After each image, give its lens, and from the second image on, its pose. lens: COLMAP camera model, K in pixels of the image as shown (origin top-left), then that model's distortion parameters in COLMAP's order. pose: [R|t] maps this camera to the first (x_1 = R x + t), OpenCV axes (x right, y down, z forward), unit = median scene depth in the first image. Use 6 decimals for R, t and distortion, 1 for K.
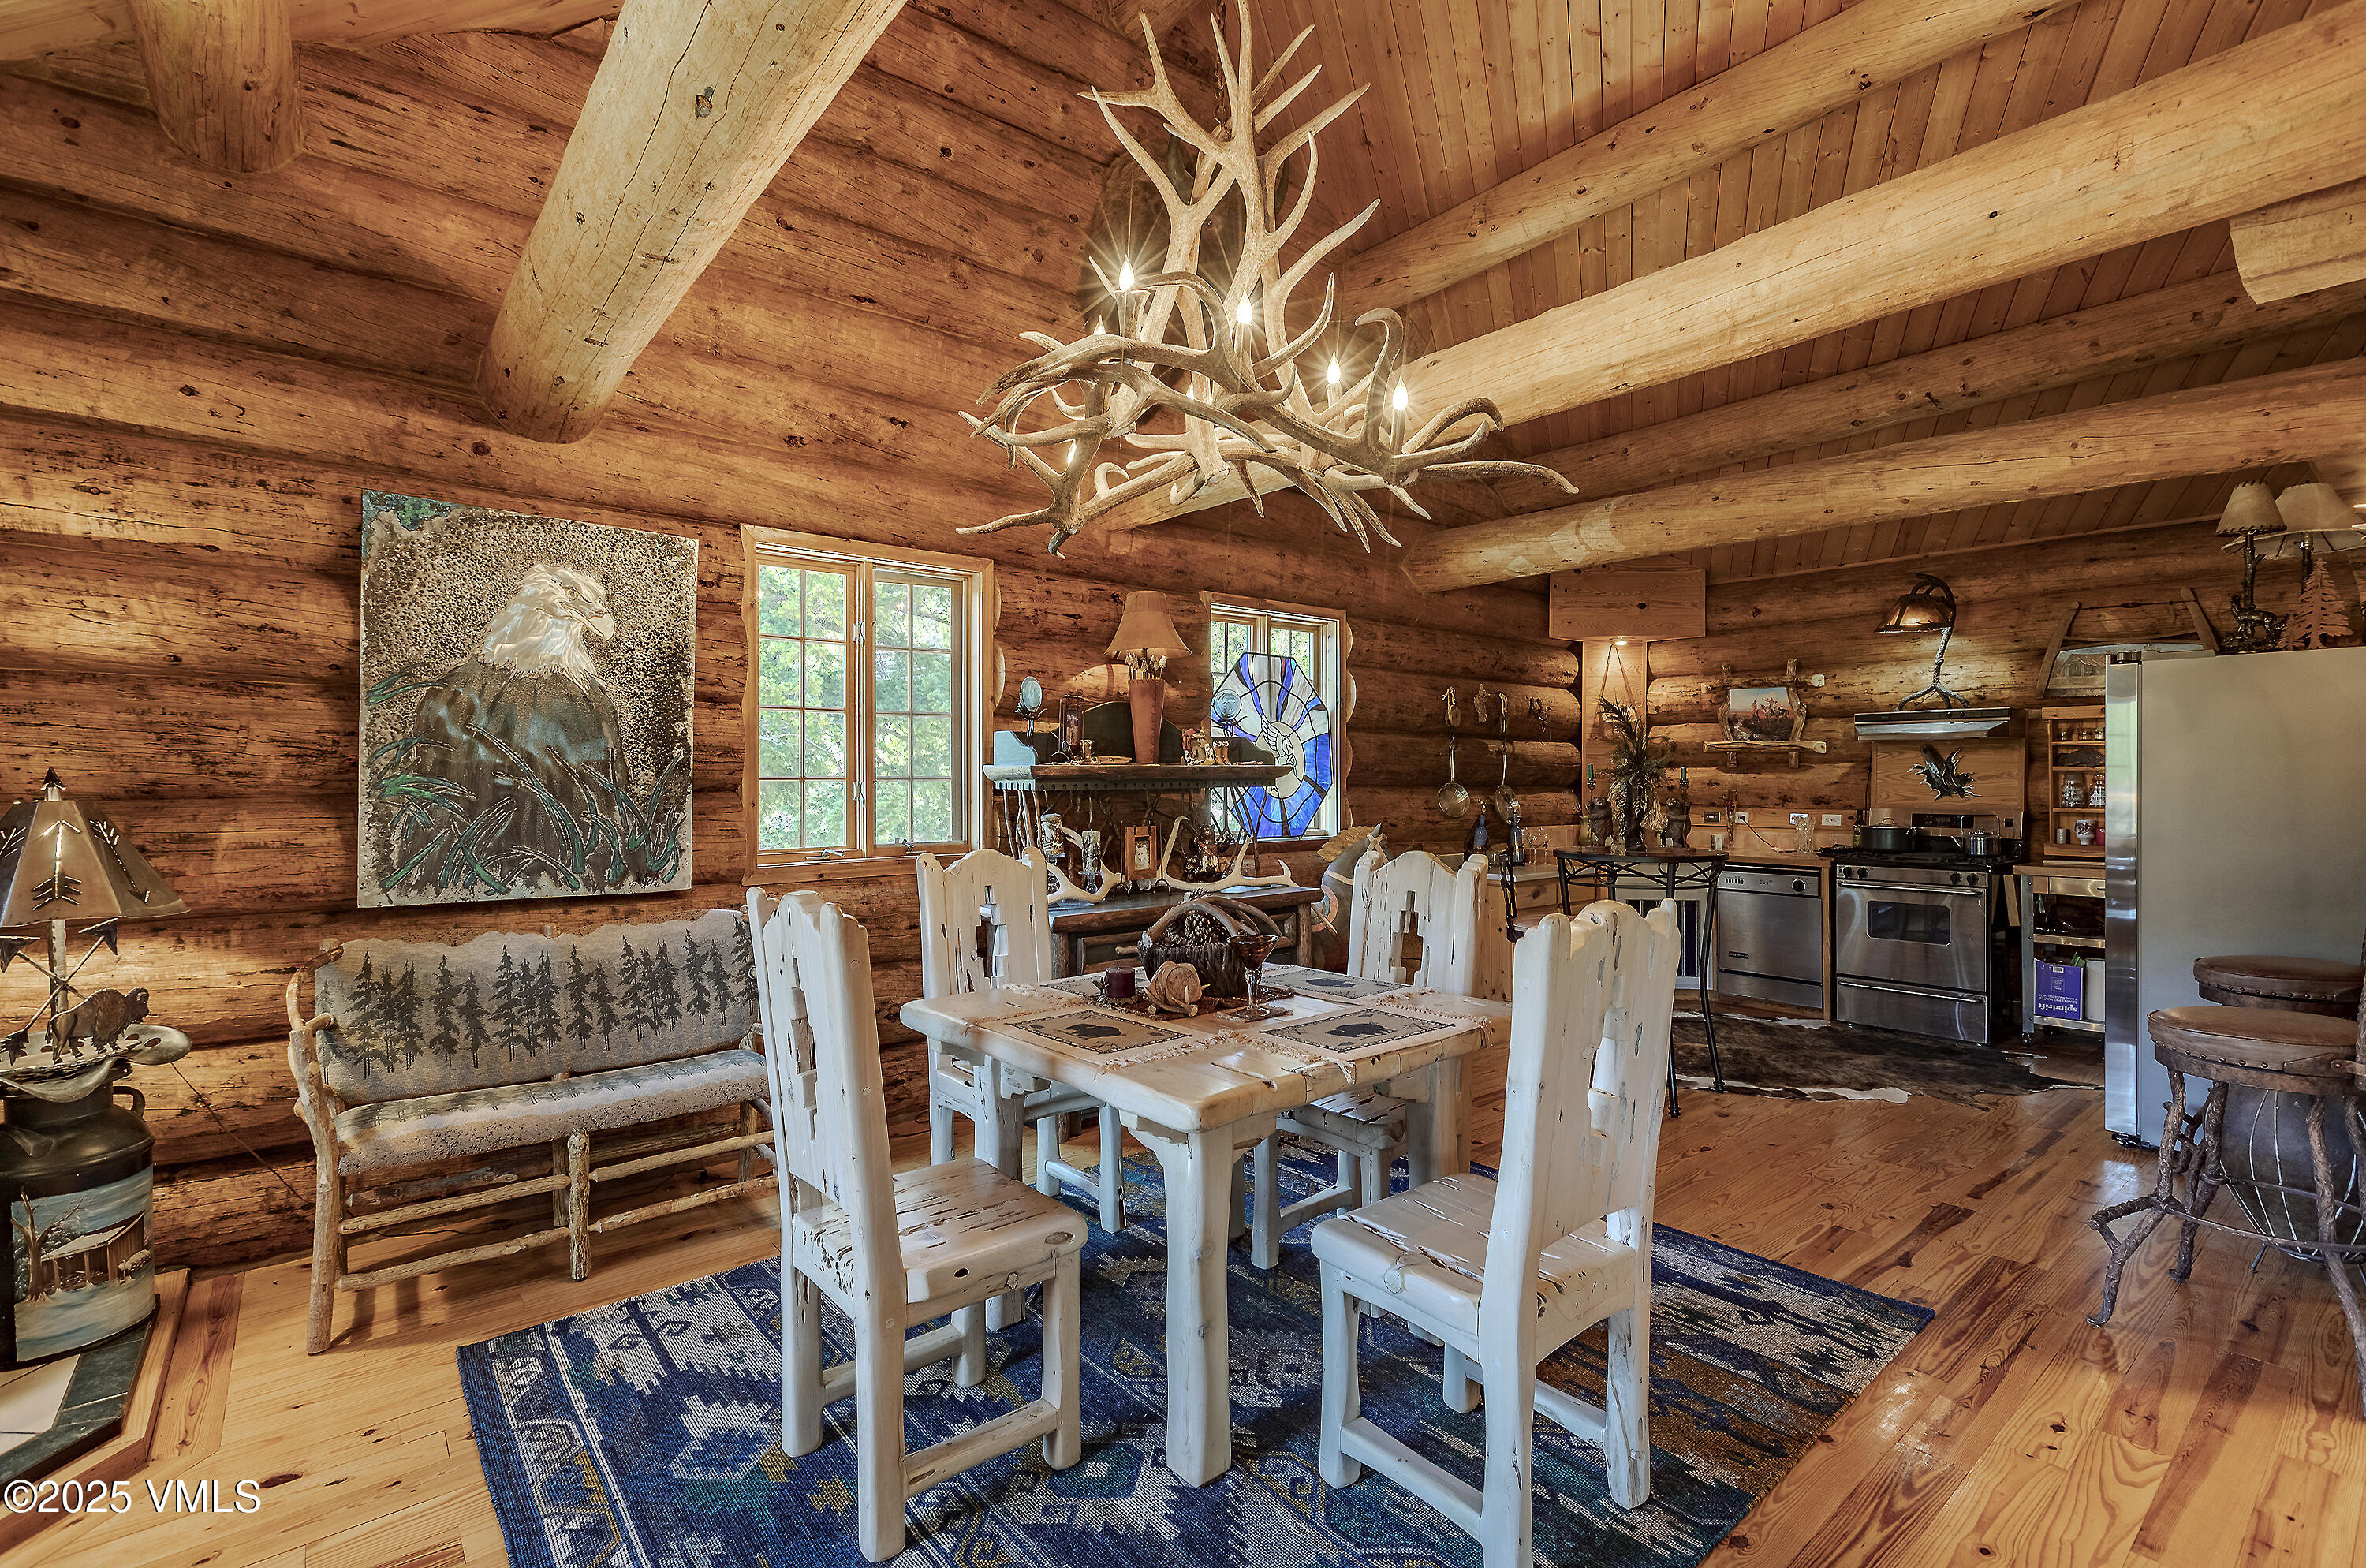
lens RADIAL K [[1075.0, 0, 1178.6], [0, 1075.0, 775.2], [0, 0, 1]] dist [0.003589, 0.000019]
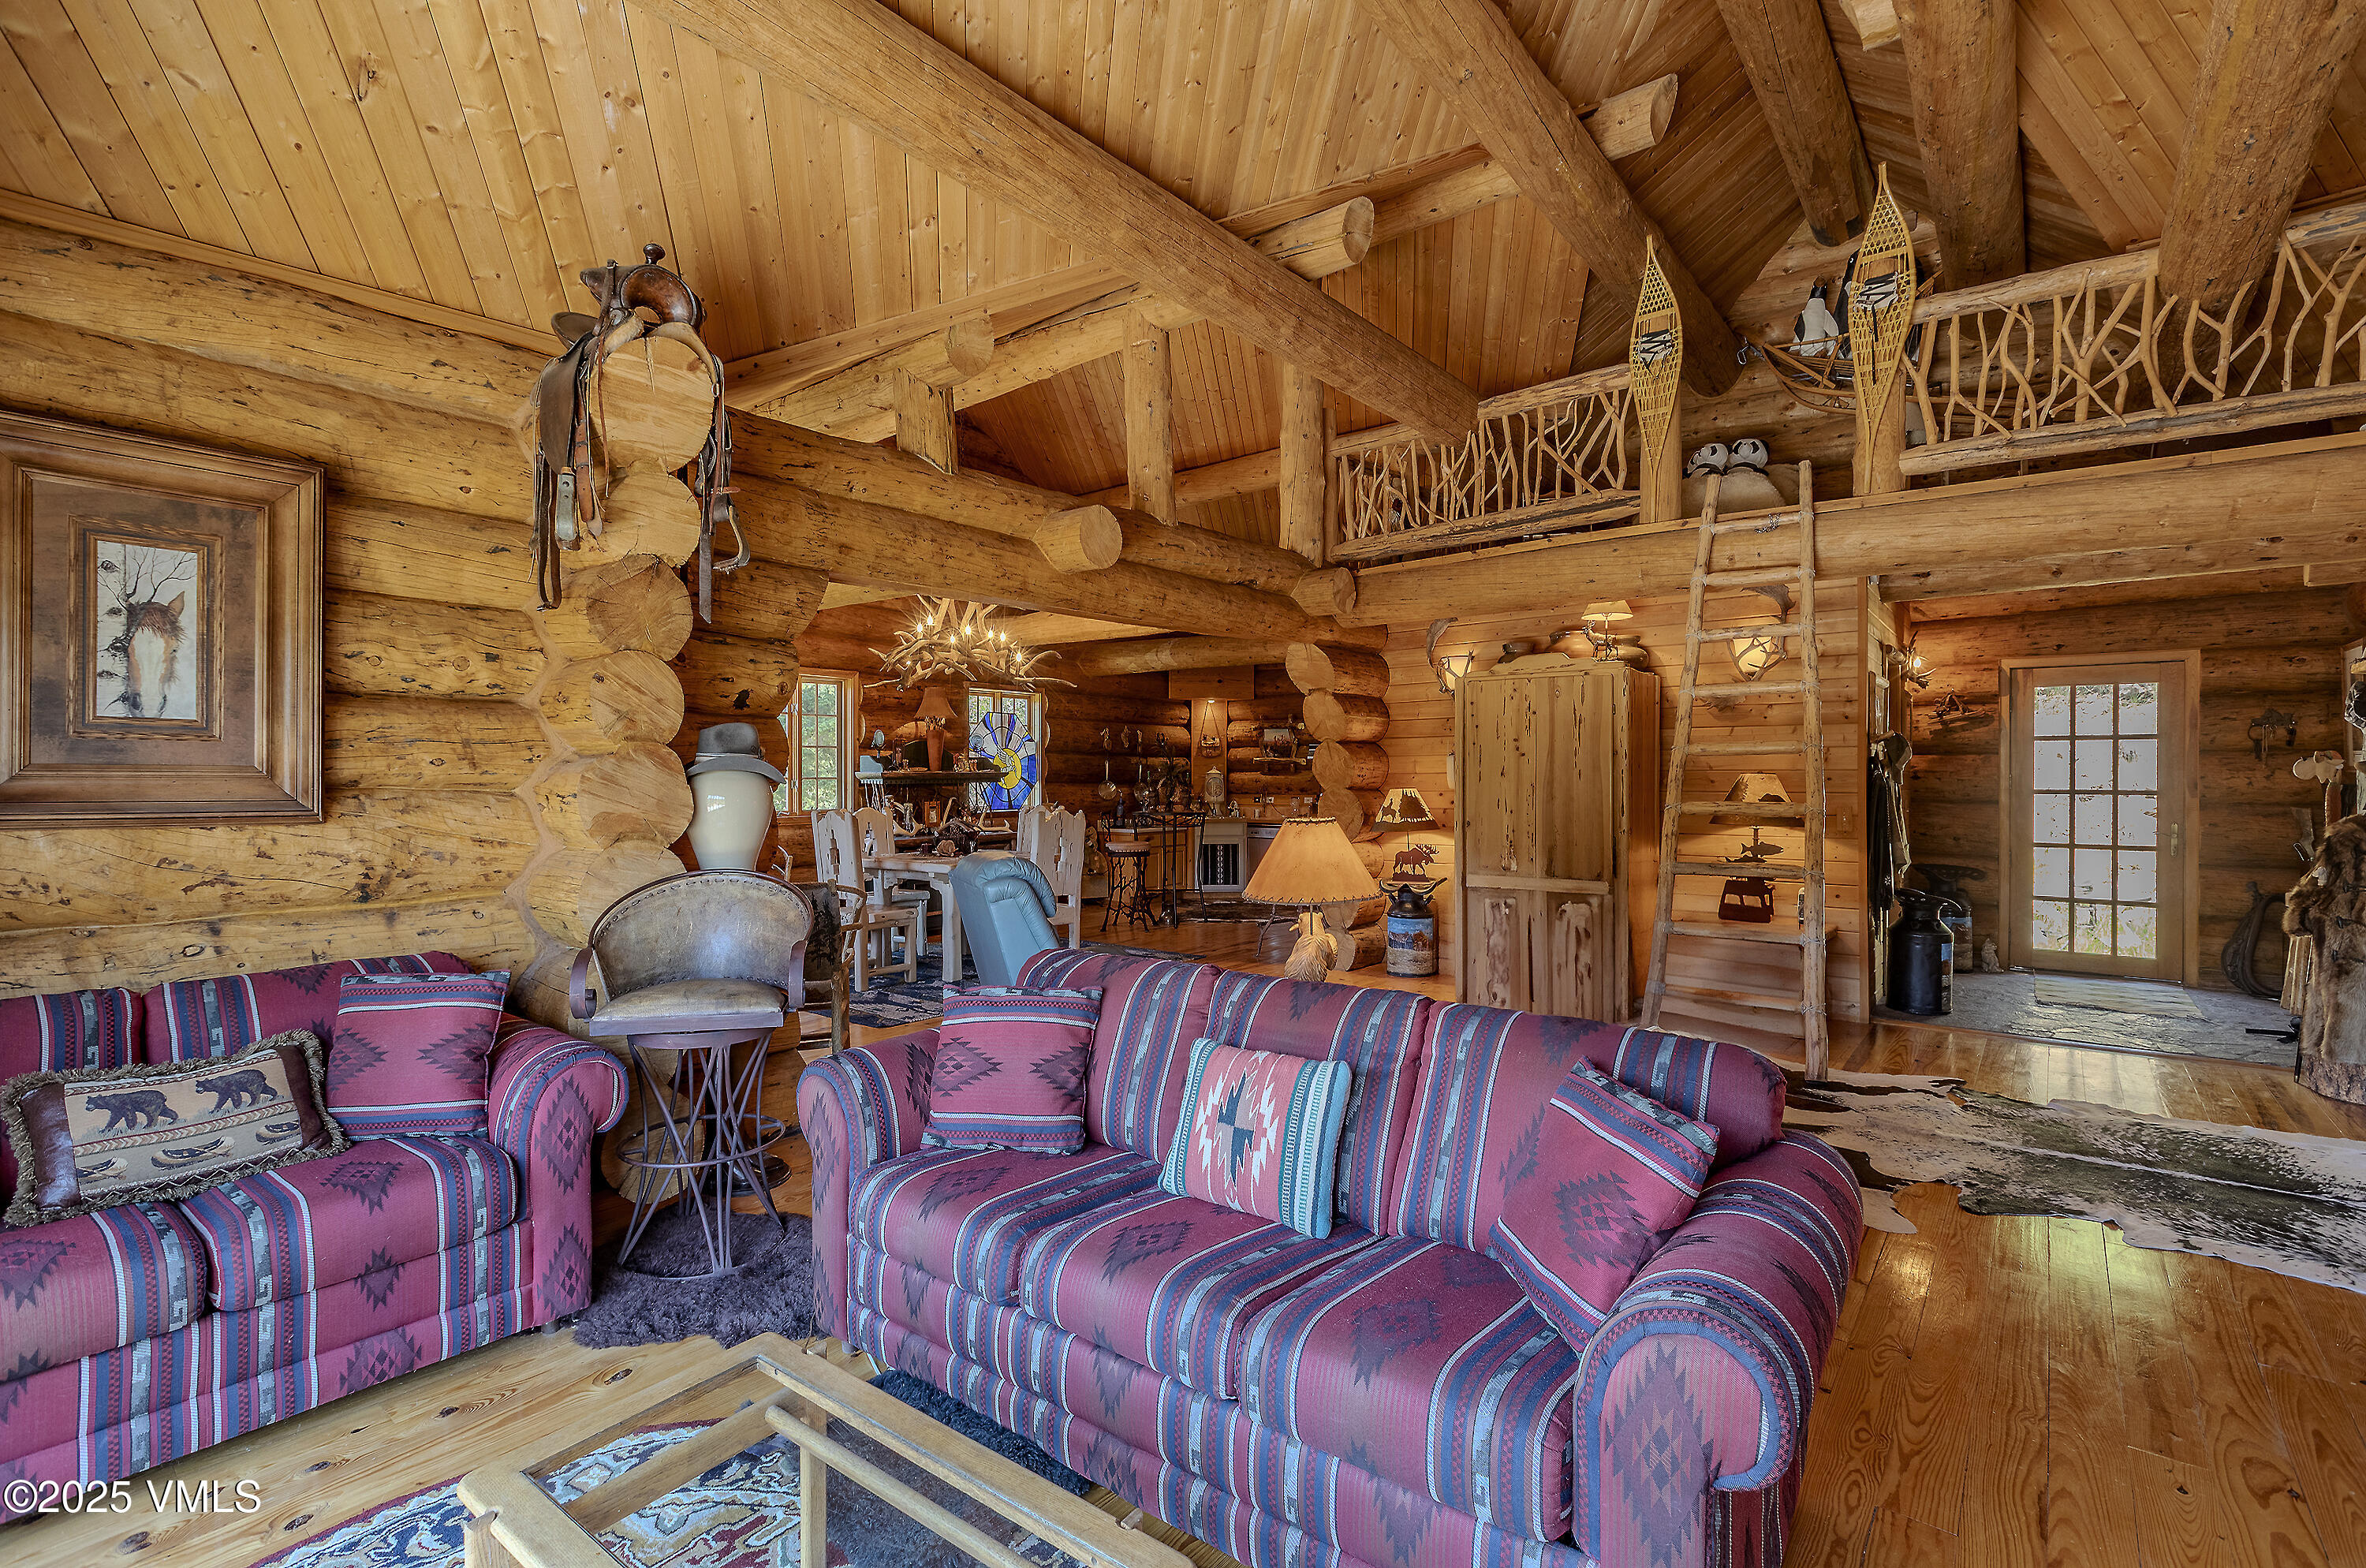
lens RADIAL K [[1075.0, 0, 1180.6], [0, 1075.0, 776.5], [0, 0, 1]] dist [0.003589, 0.000019]
pose [[0.980493, -0.000334, 0.196551, 0.021018], [0.000333, 1.000000, 0.000038, -0.000122], [-0.196551, 0.000029, 0.980494, -0.889187]]
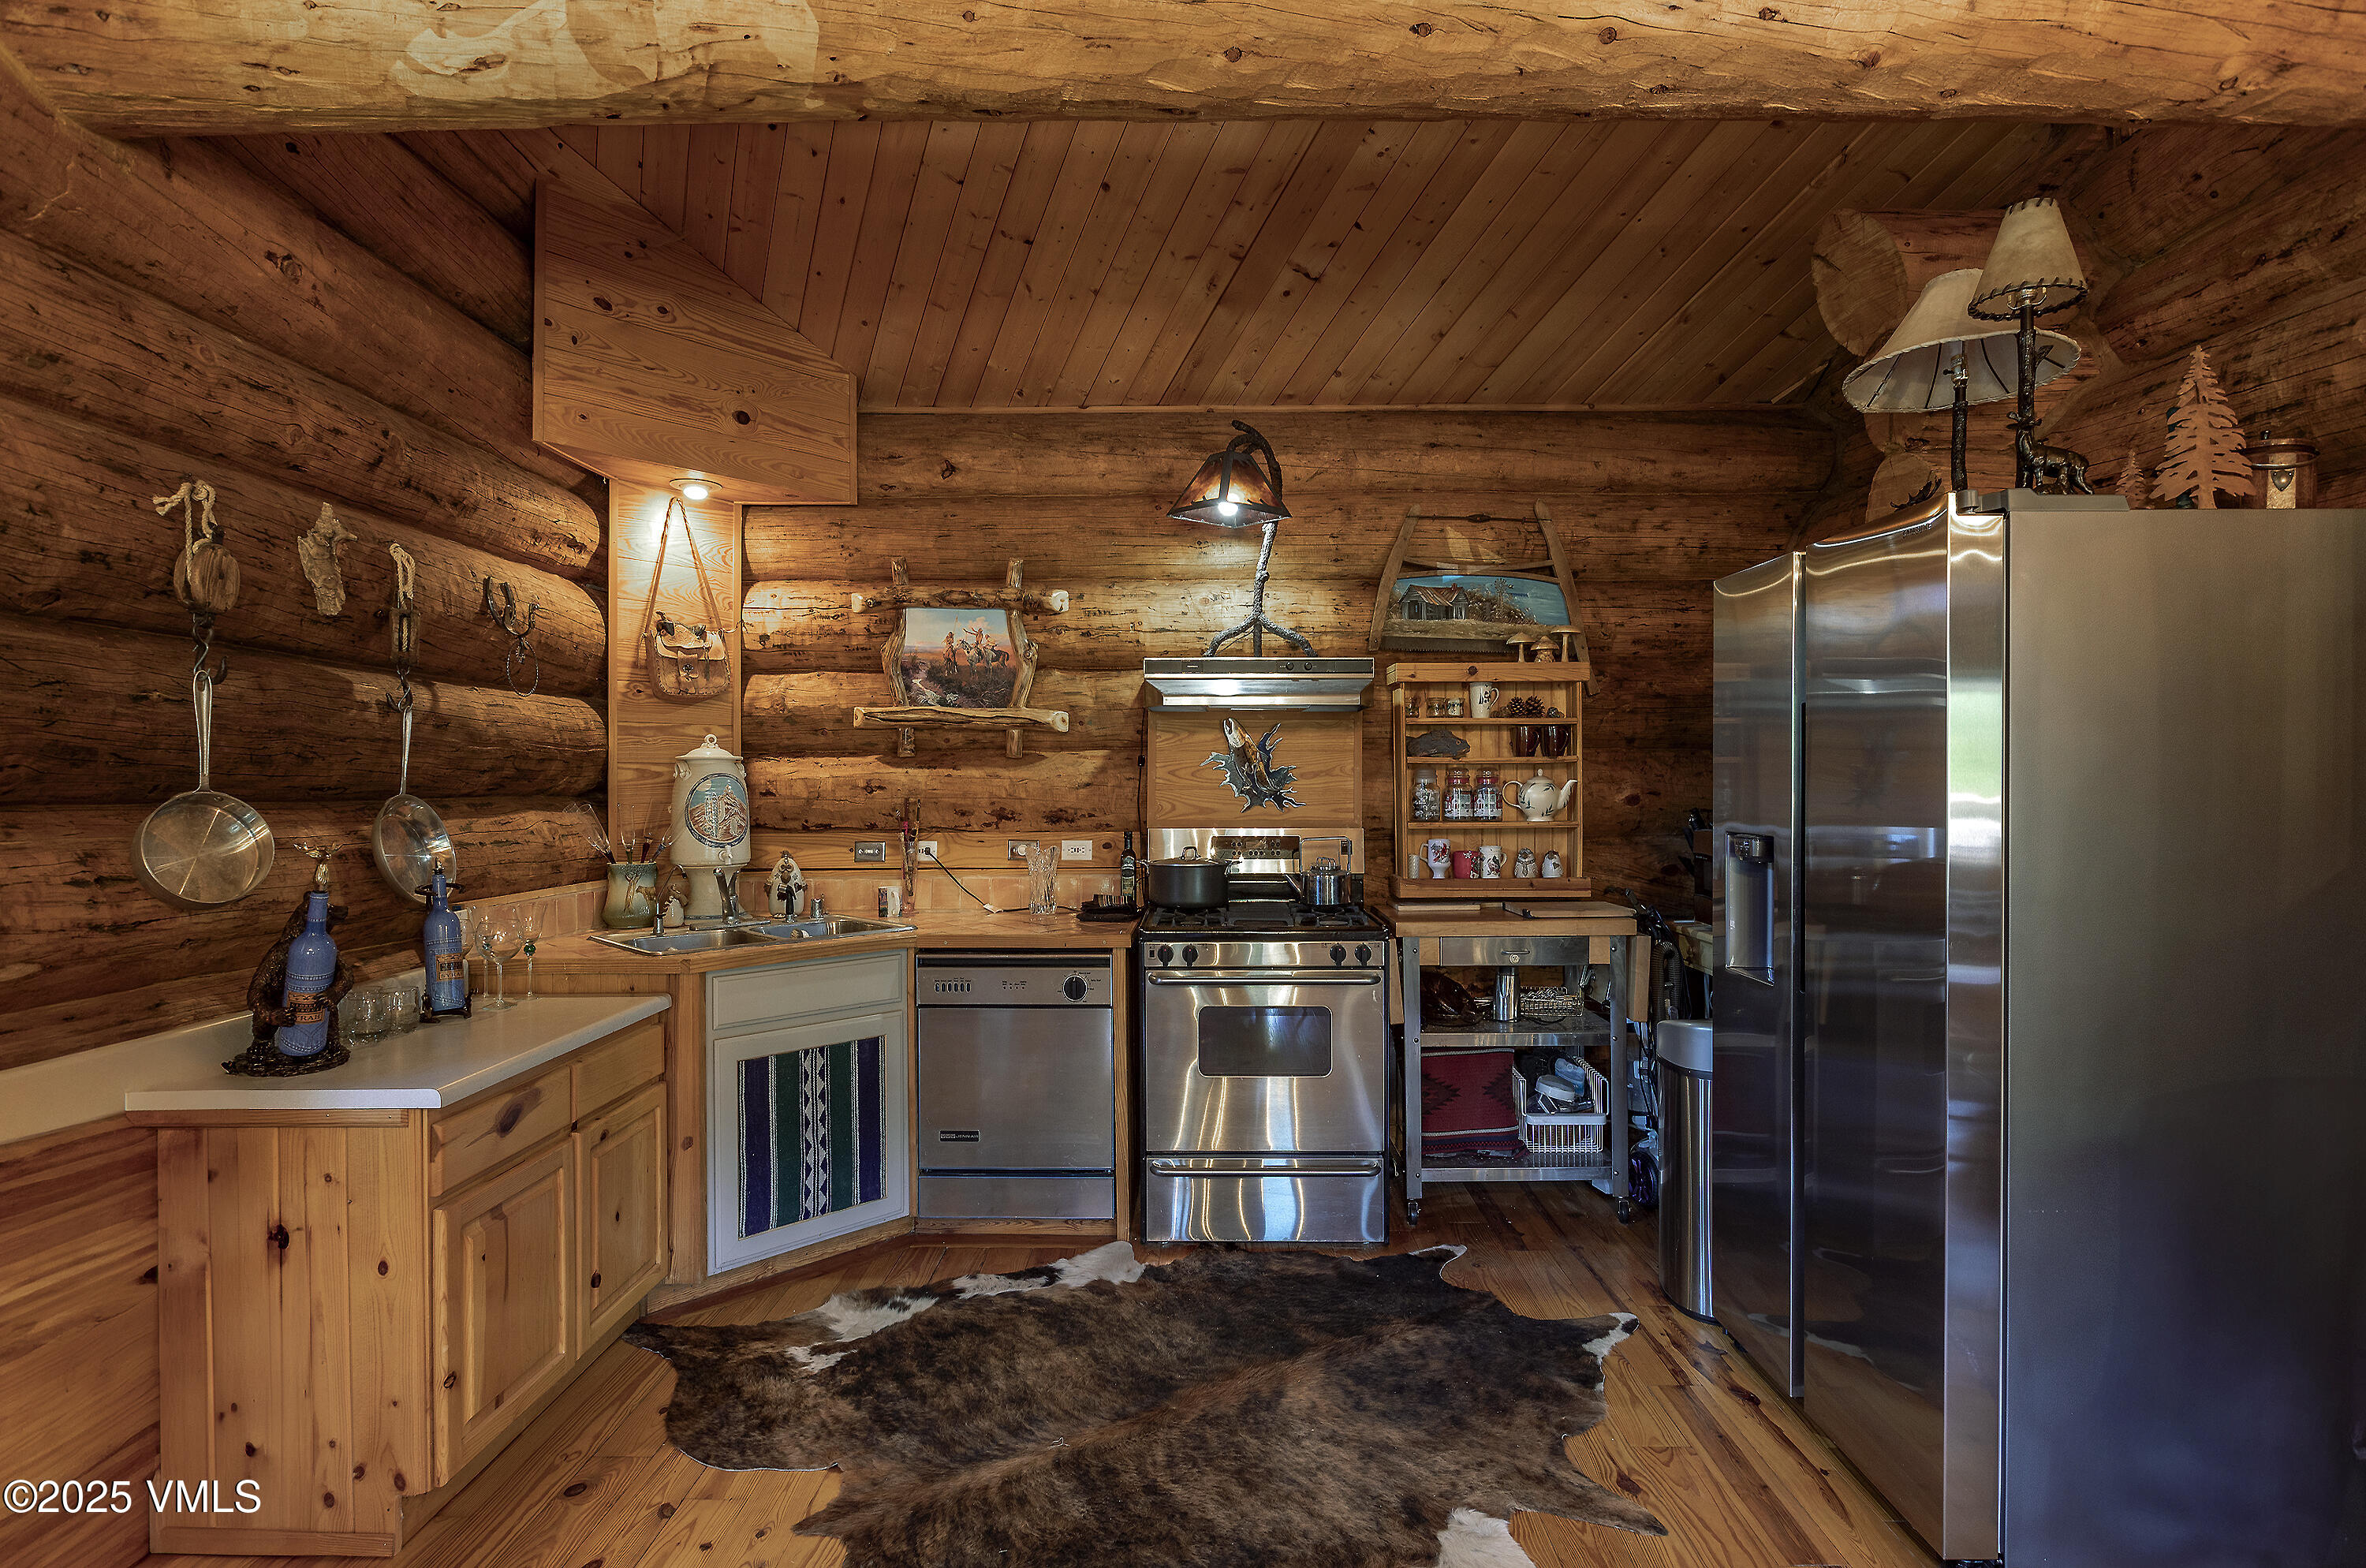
lens RADIAL K [[1142.2, 0, 1192.4], [0, 1142.2, 783.7], [0, 0, 1]] dist [-0.004783, -0.000656]
pose [[0.639133, -0.004969, 0.769080, 0.204298], [0.001385, 0.999985, 0.005310, 0.003779], [-0.769095, -0.002328, 0.639131, 0.634204]]
